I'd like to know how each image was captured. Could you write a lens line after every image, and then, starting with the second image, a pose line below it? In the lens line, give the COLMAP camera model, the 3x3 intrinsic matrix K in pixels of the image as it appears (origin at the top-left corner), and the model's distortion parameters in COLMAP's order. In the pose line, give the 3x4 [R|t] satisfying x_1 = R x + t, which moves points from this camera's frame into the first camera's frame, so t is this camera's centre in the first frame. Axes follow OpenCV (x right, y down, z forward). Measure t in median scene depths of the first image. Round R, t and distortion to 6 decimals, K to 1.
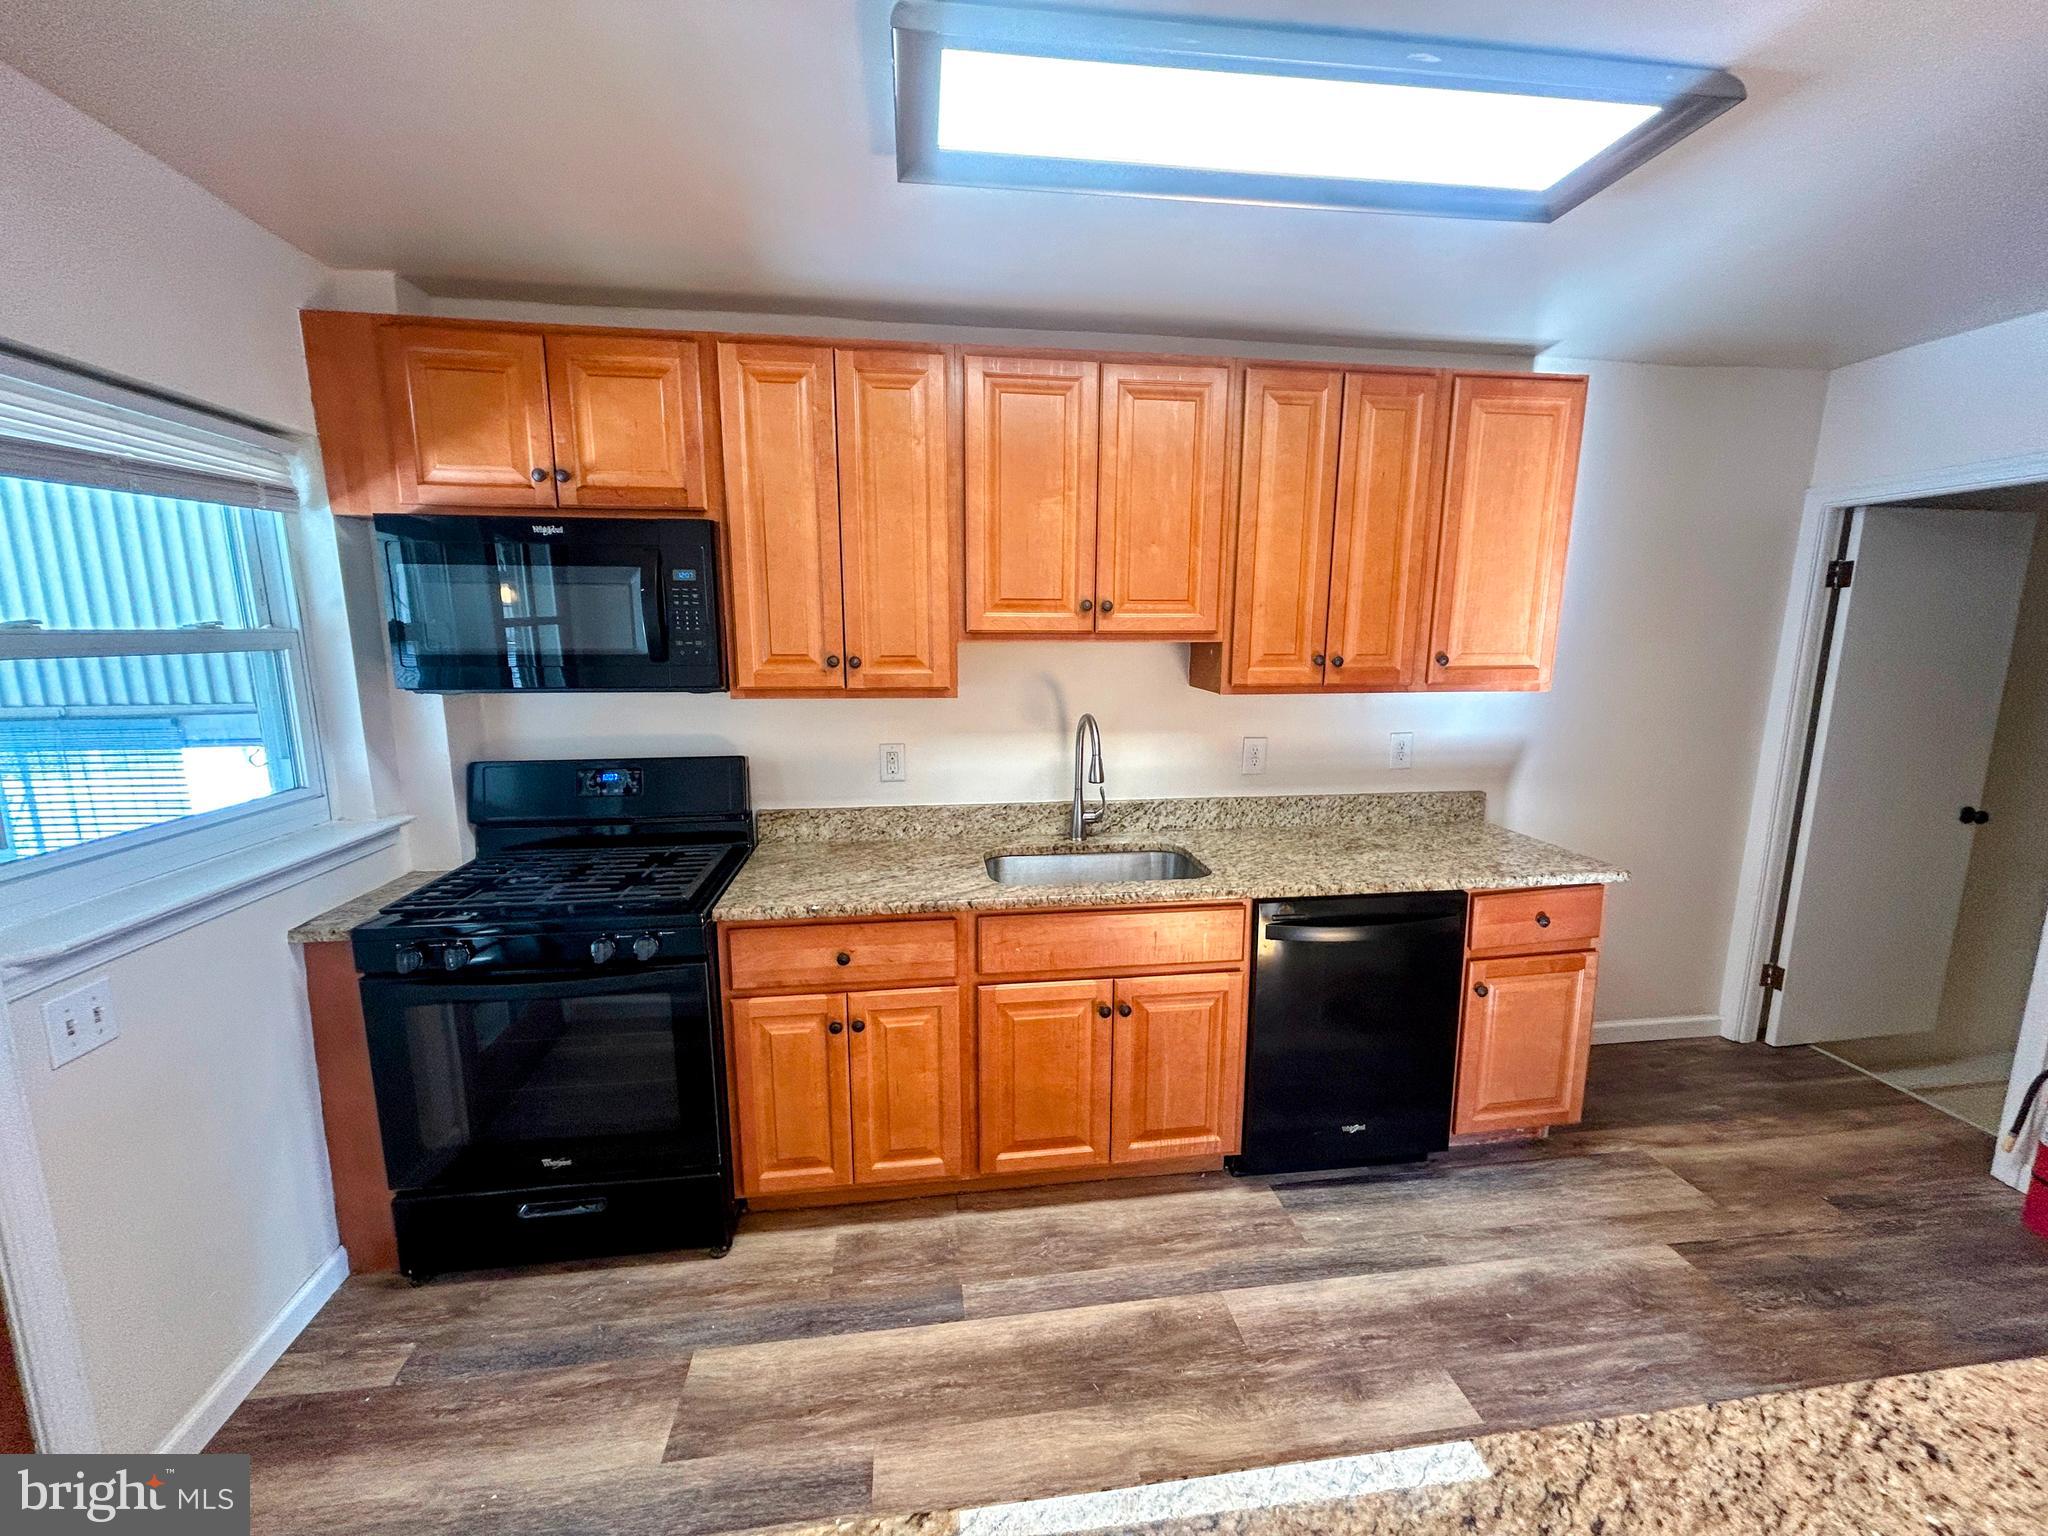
lens RADIAL K [[830.5, 0, 1024.0], [0, 830.5, 768.0], [0, 0, 1]] dist [0.003502, 0.000417]
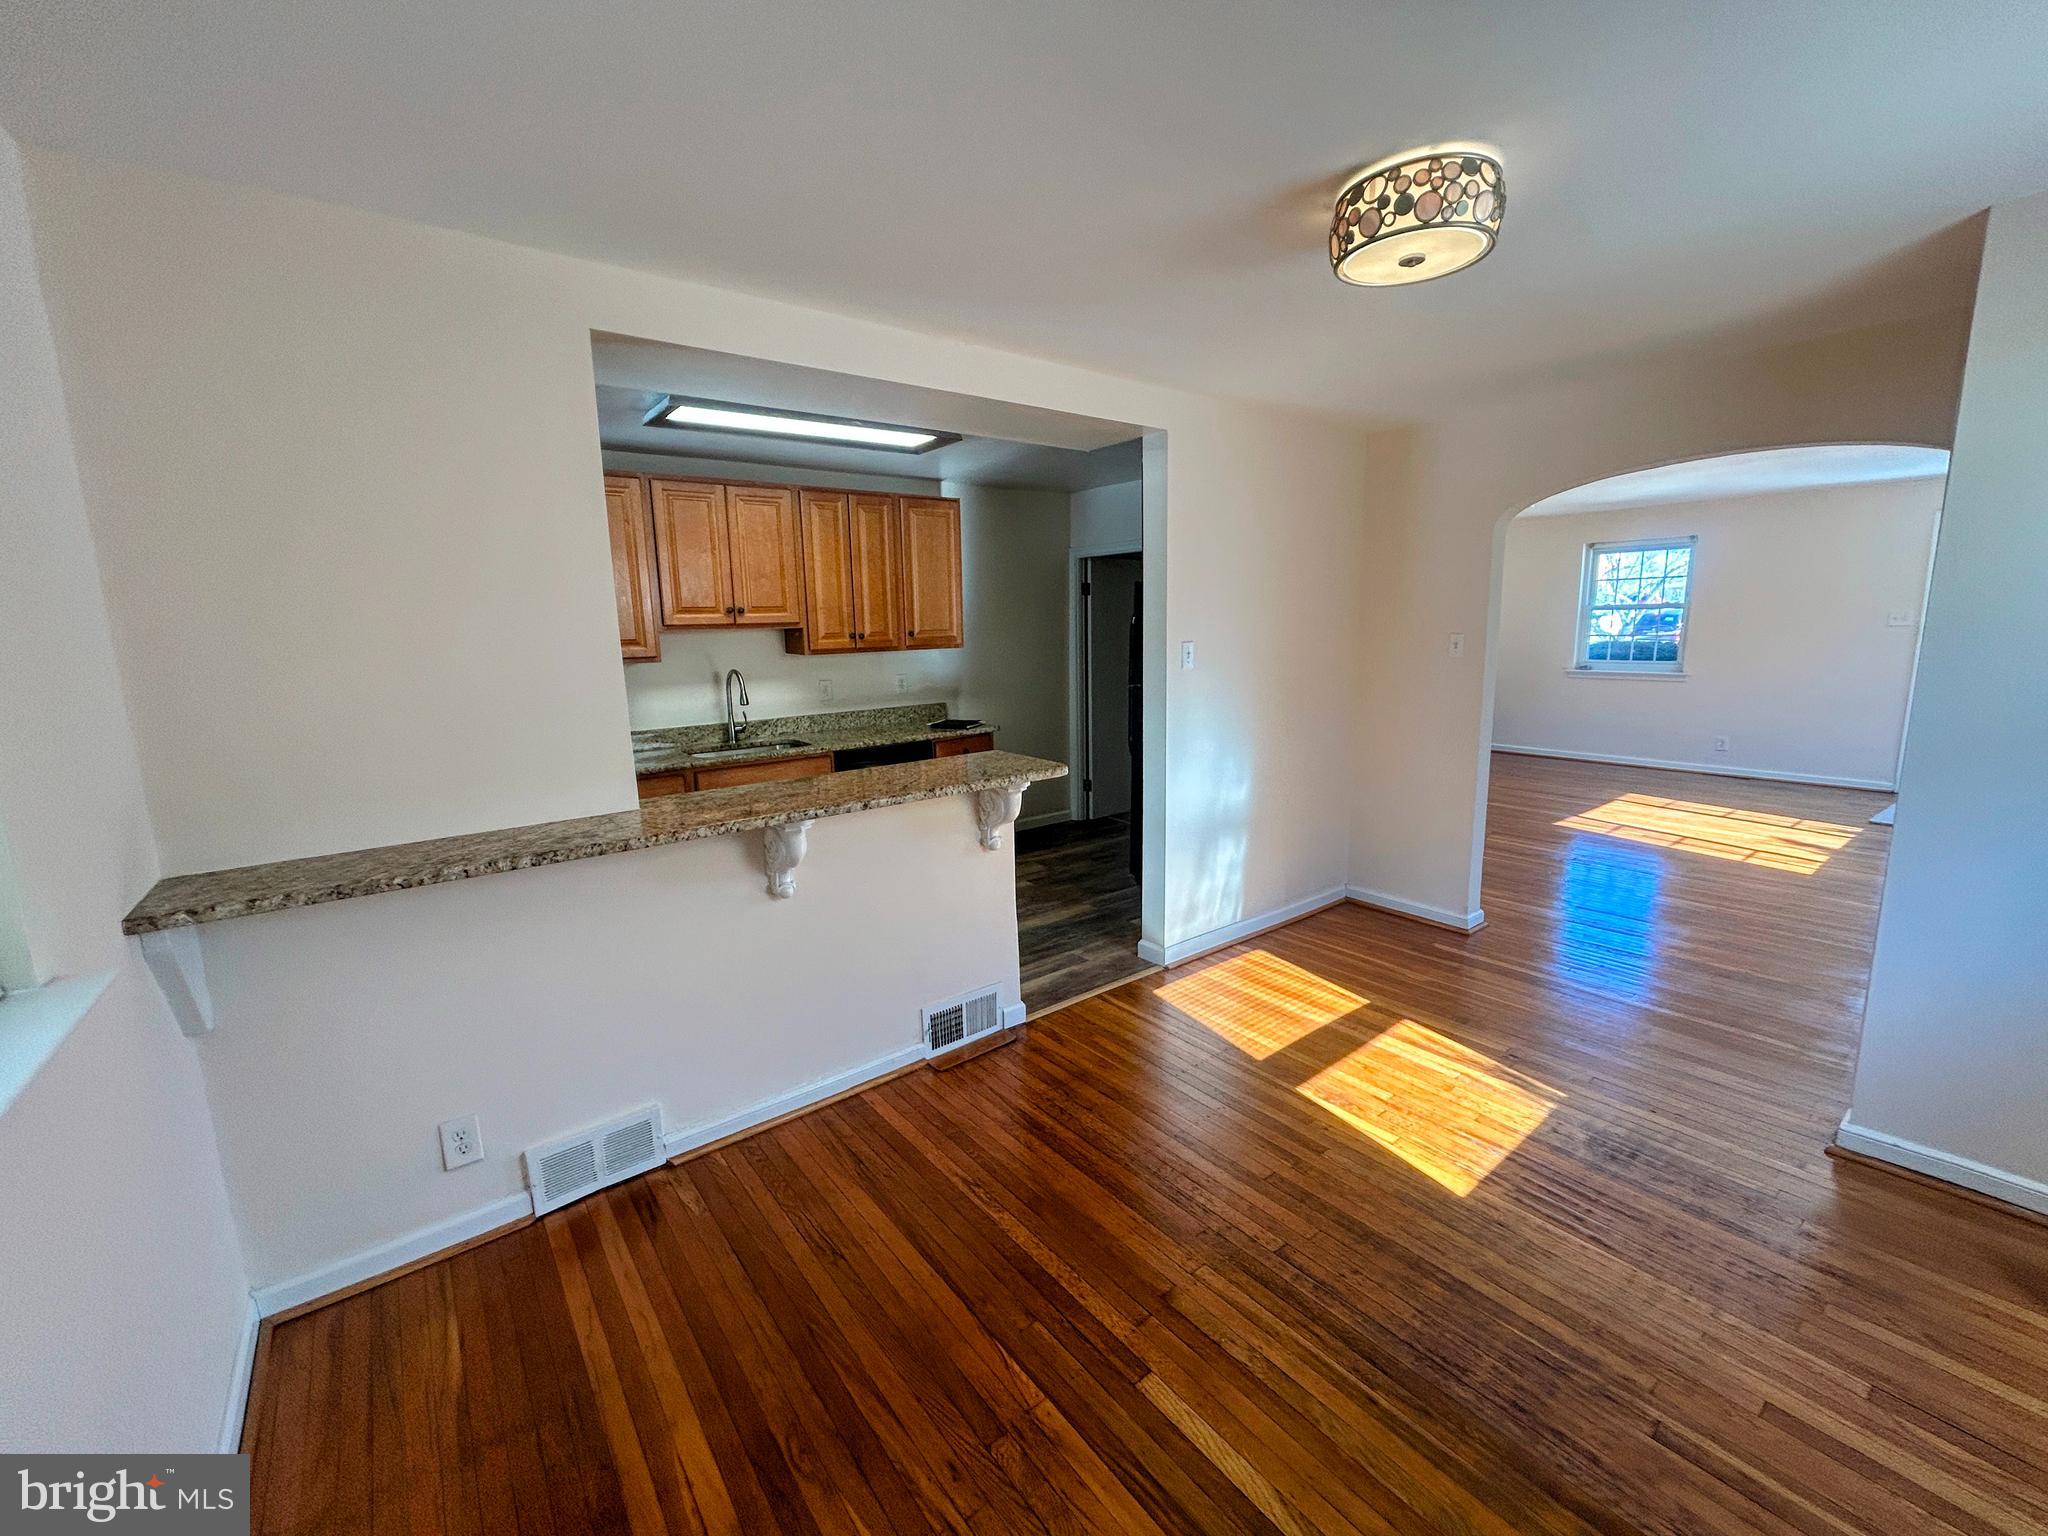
lens RADIAL K [[830.5, 0, 1024.0], [0, 830.5, 768.0], [0, 0, 1]] dist [0.003502, 0.000417]
pose [[0.868903, -0.109439, 0.482732, -0.293822], [0.109353, 0.993596, 0.028424, 0.180118], [-0.482752, 0.028091, 0.875307, -0.966391]]
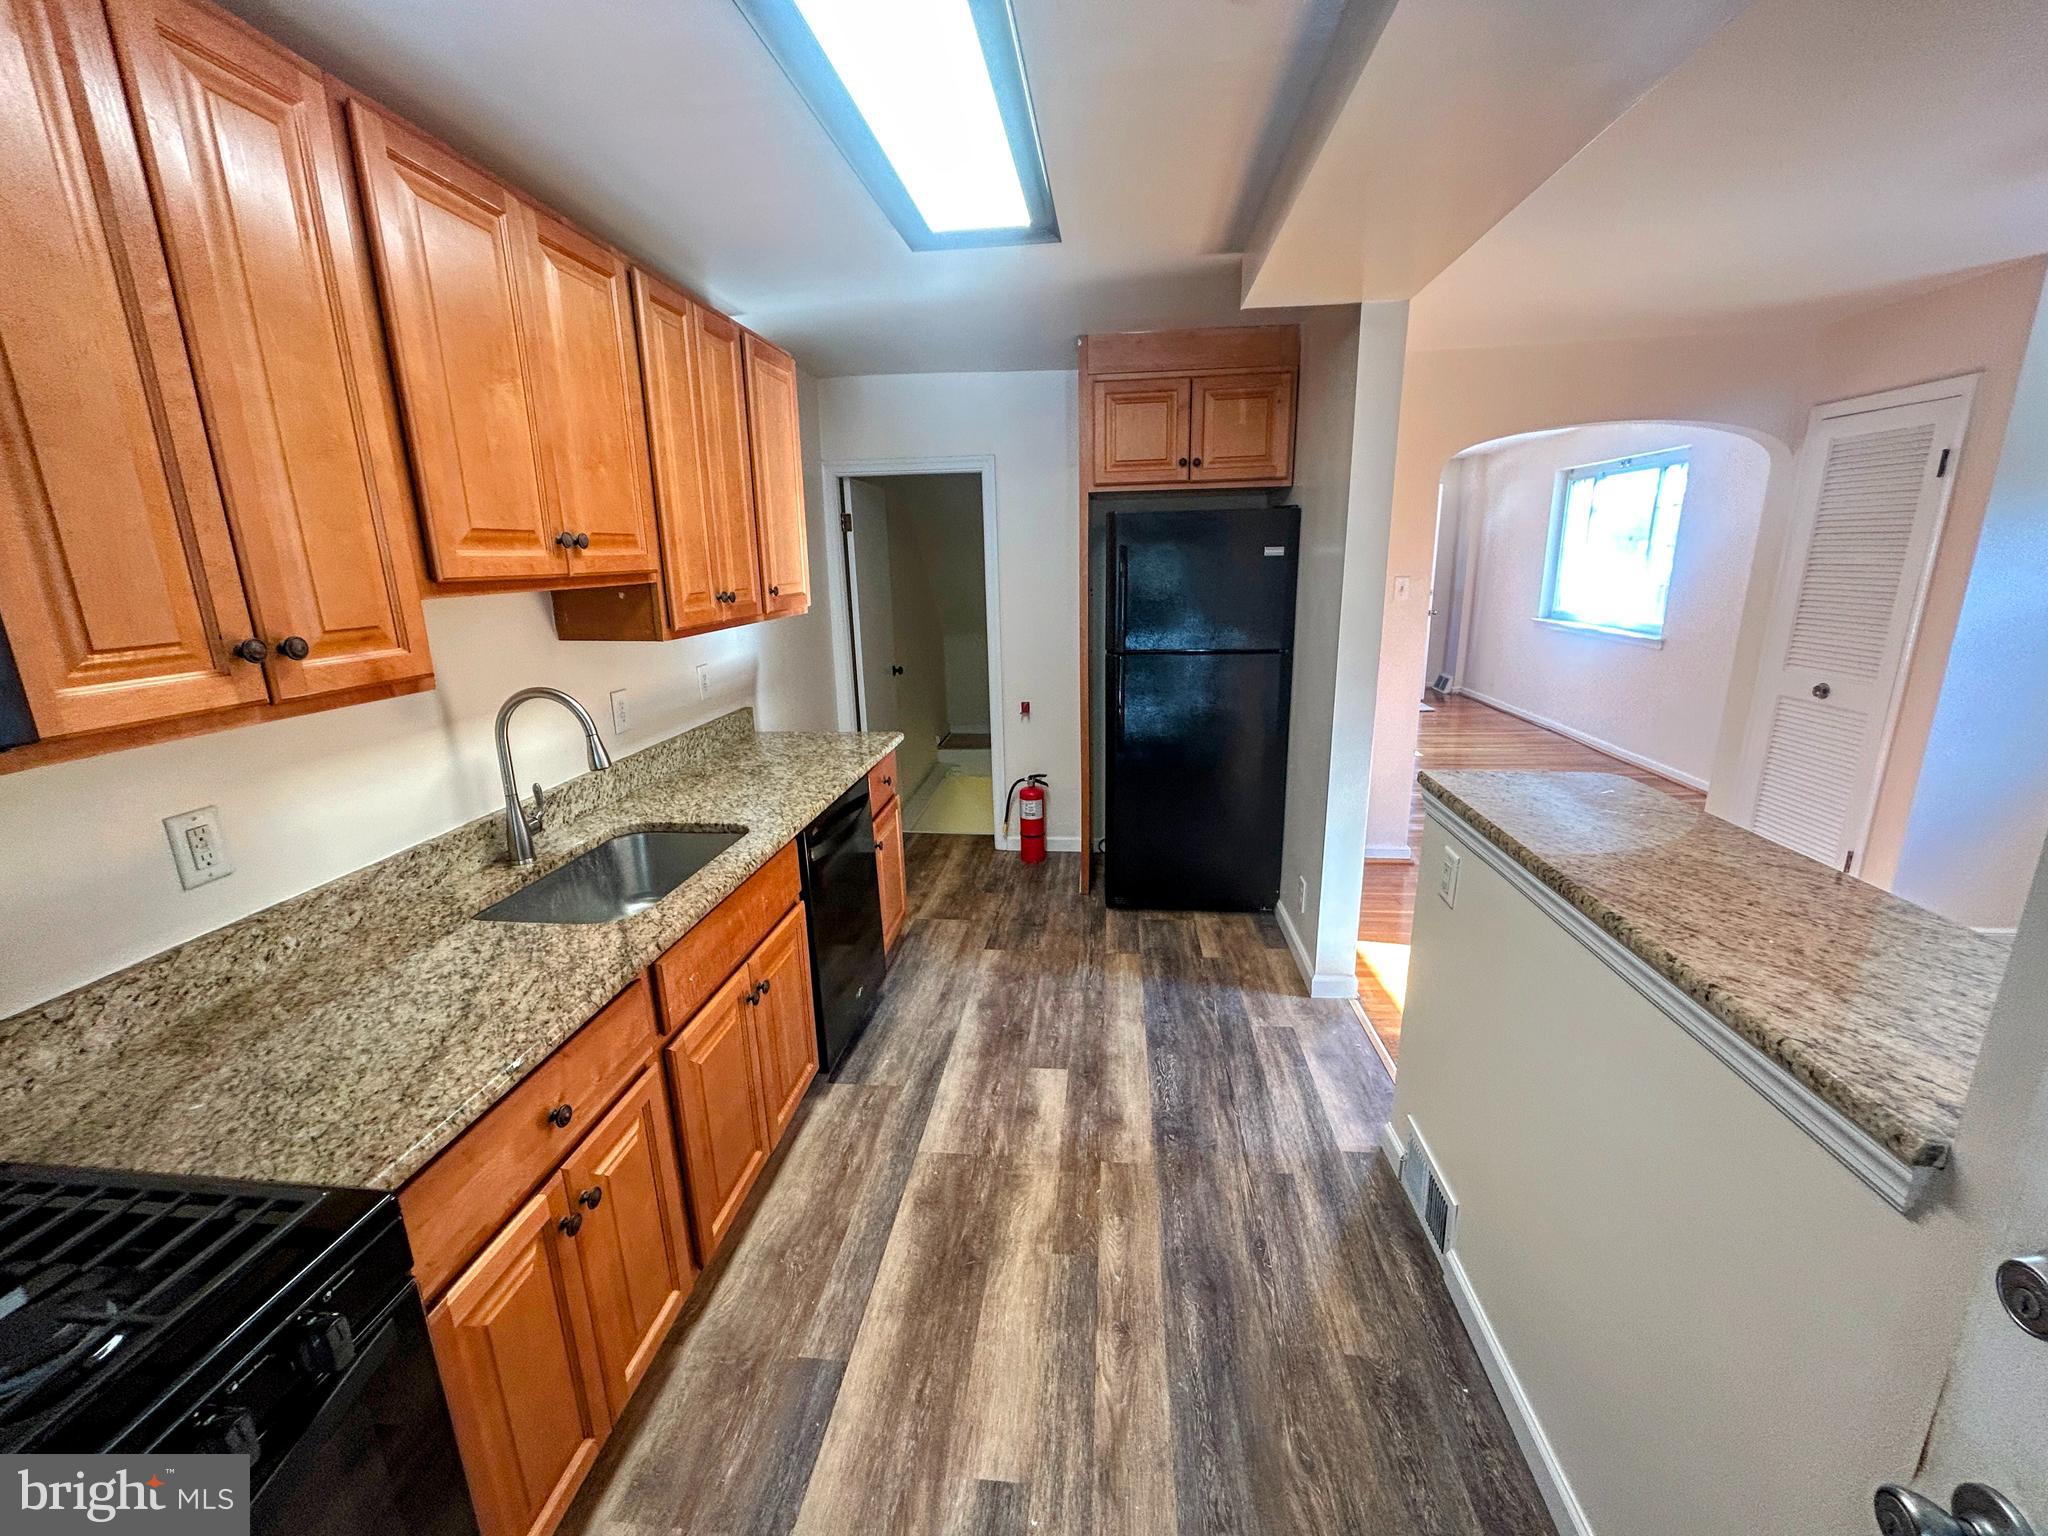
lens RADIAL K [[829.0, 0, 1024.0], [0, 829.0, 768.0], [0, 0, 1]] dist [0.000669, 0.000411]
pose [[0.244685, -0.250672, 0.936639, -0.573785], [0.184976, 0.960329, 0.208690, -0.075889], [-0.951795, 0.122192, 0.281346, 0.411156]]
